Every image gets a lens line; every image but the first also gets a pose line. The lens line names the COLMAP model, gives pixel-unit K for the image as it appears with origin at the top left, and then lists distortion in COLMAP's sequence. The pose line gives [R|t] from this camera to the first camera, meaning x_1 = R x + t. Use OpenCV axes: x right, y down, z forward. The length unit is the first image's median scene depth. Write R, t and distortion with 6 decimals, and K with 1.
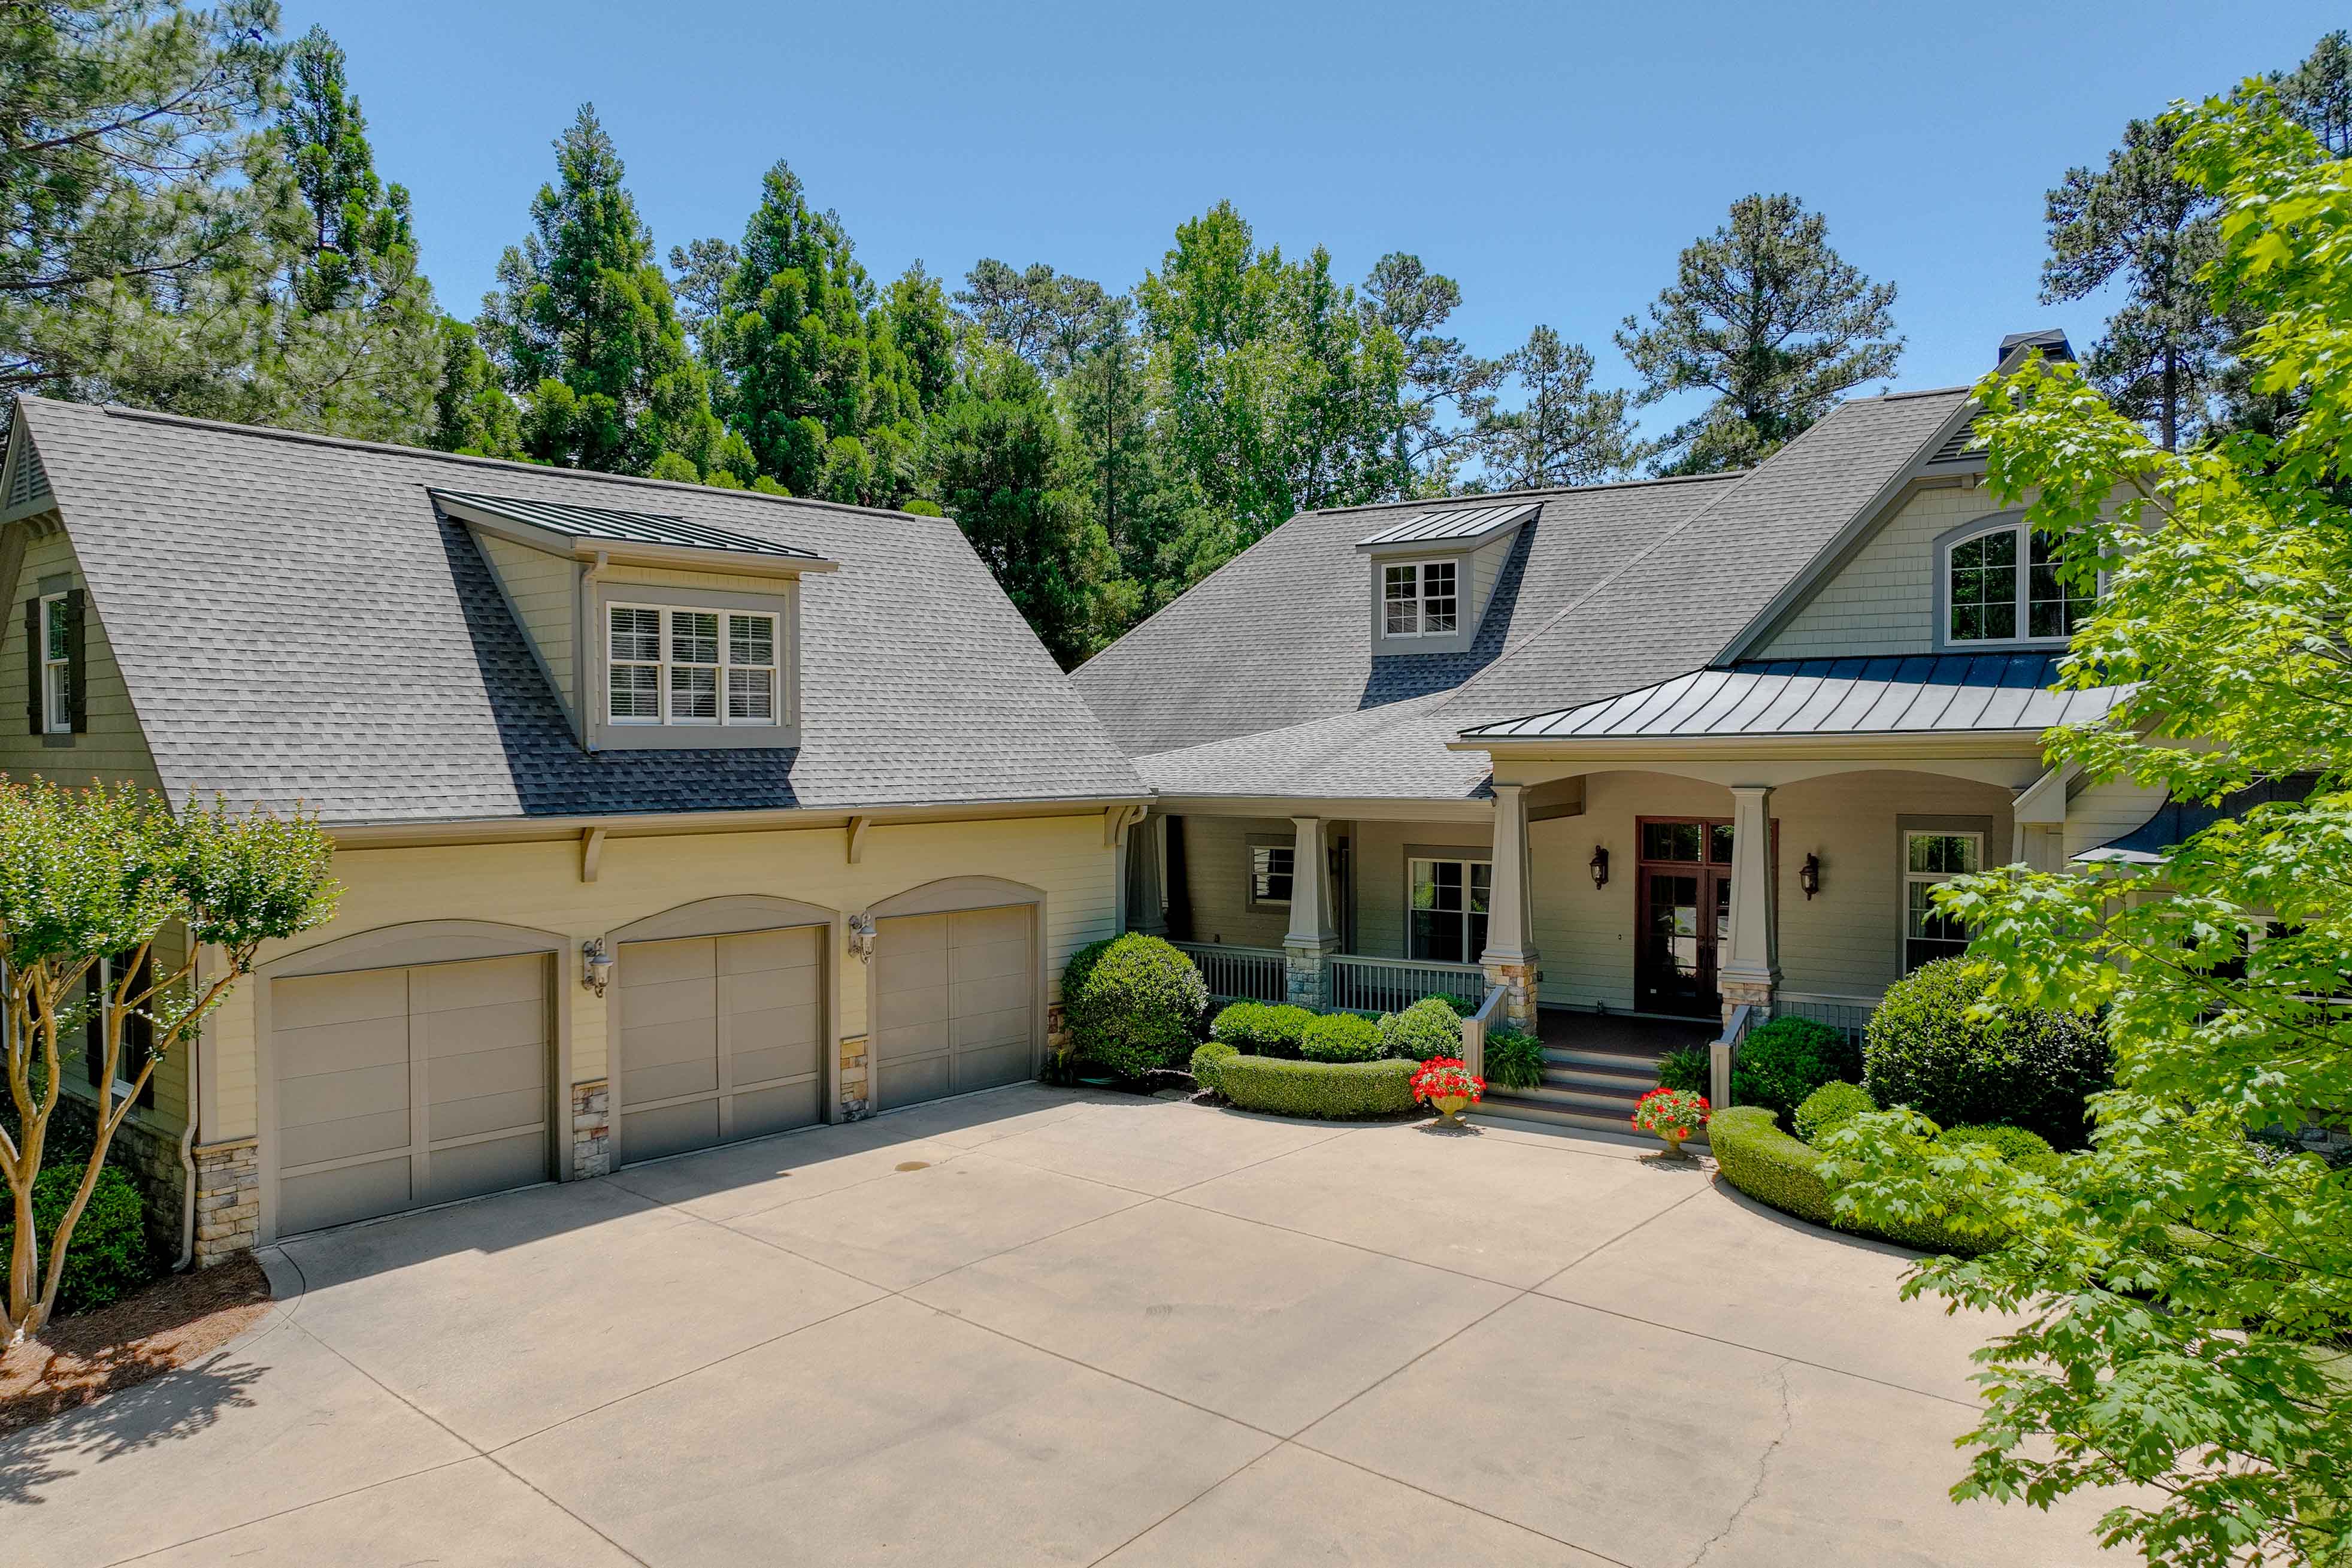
lens RADIAL K [[1625.5, 0, 1176.0], [0, 1625.5, 784.0], [0, 0, 1]] dist [-0.005279, 0.003248]
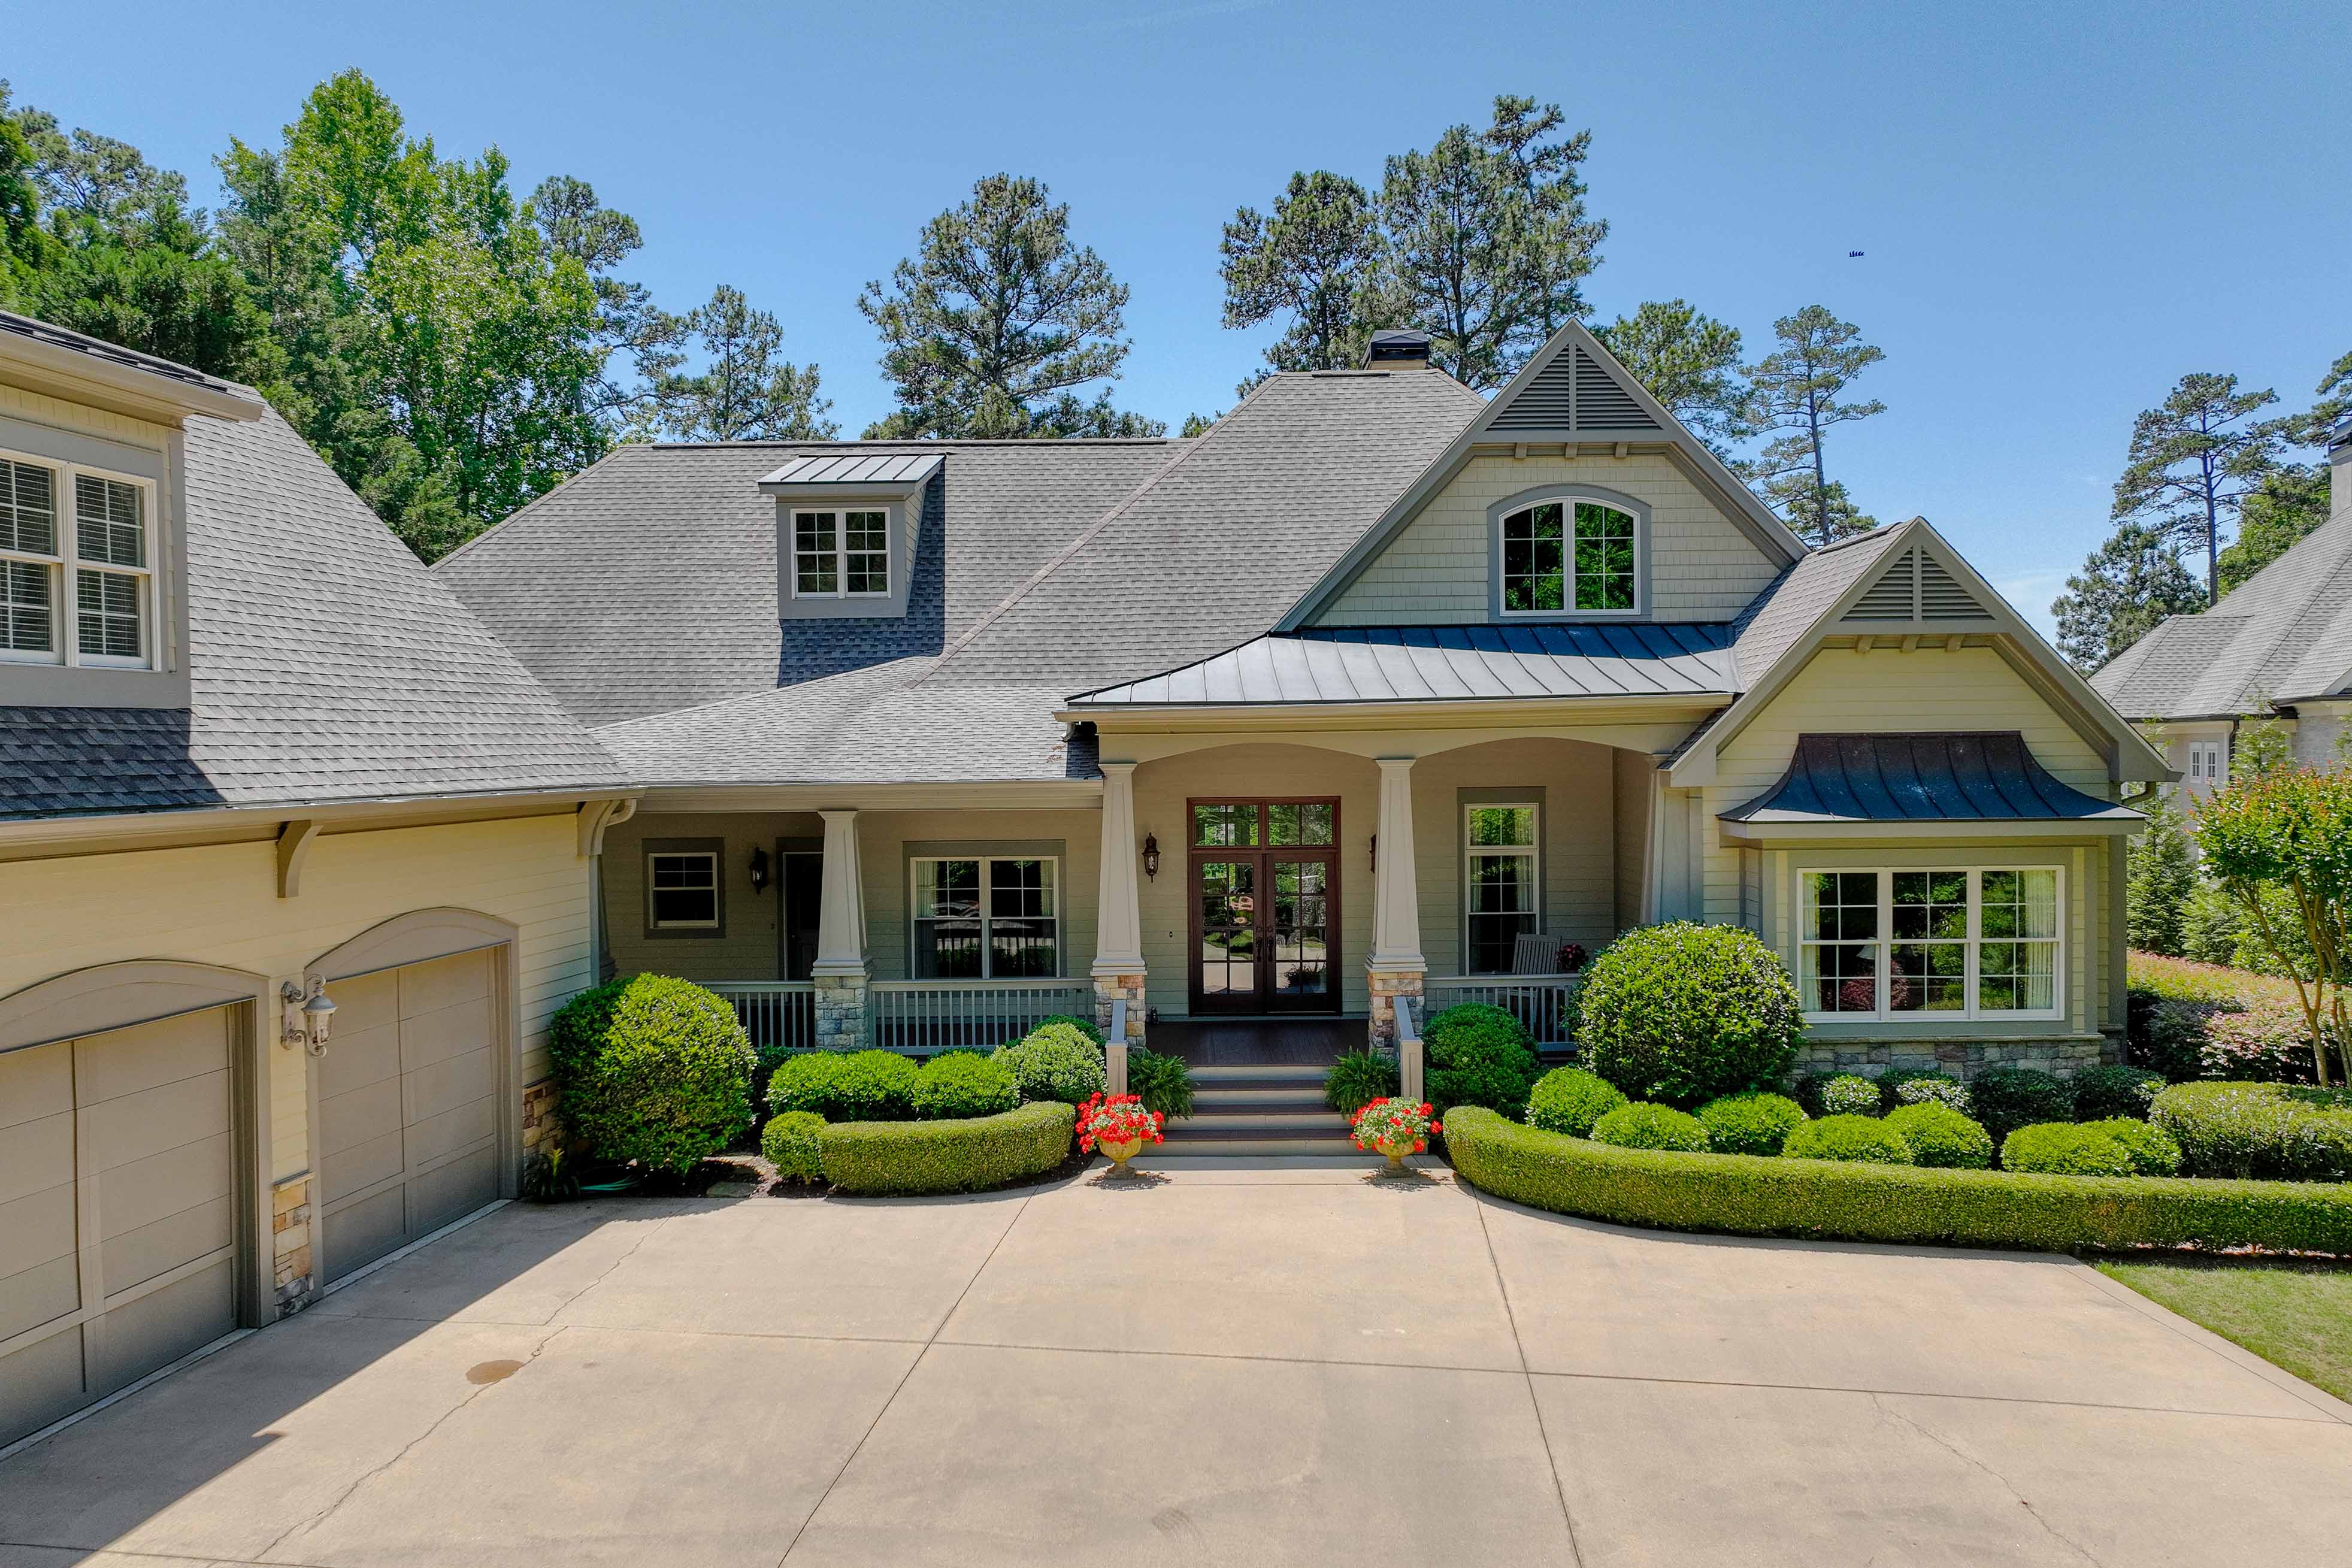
lens RADIAL K [[1640.5, 0, 1173.7], [0, 1640.5, 776.2], [0, 0, 1]] dist [-0.005384, 0.025251]
pose [[0.835802, -0.016377, 0.548787, -0.237067], [0.021128, 0.999774, -0.002343, 0.010400], [-0.548625, 0.013553, 0.835959, 0.266878]]
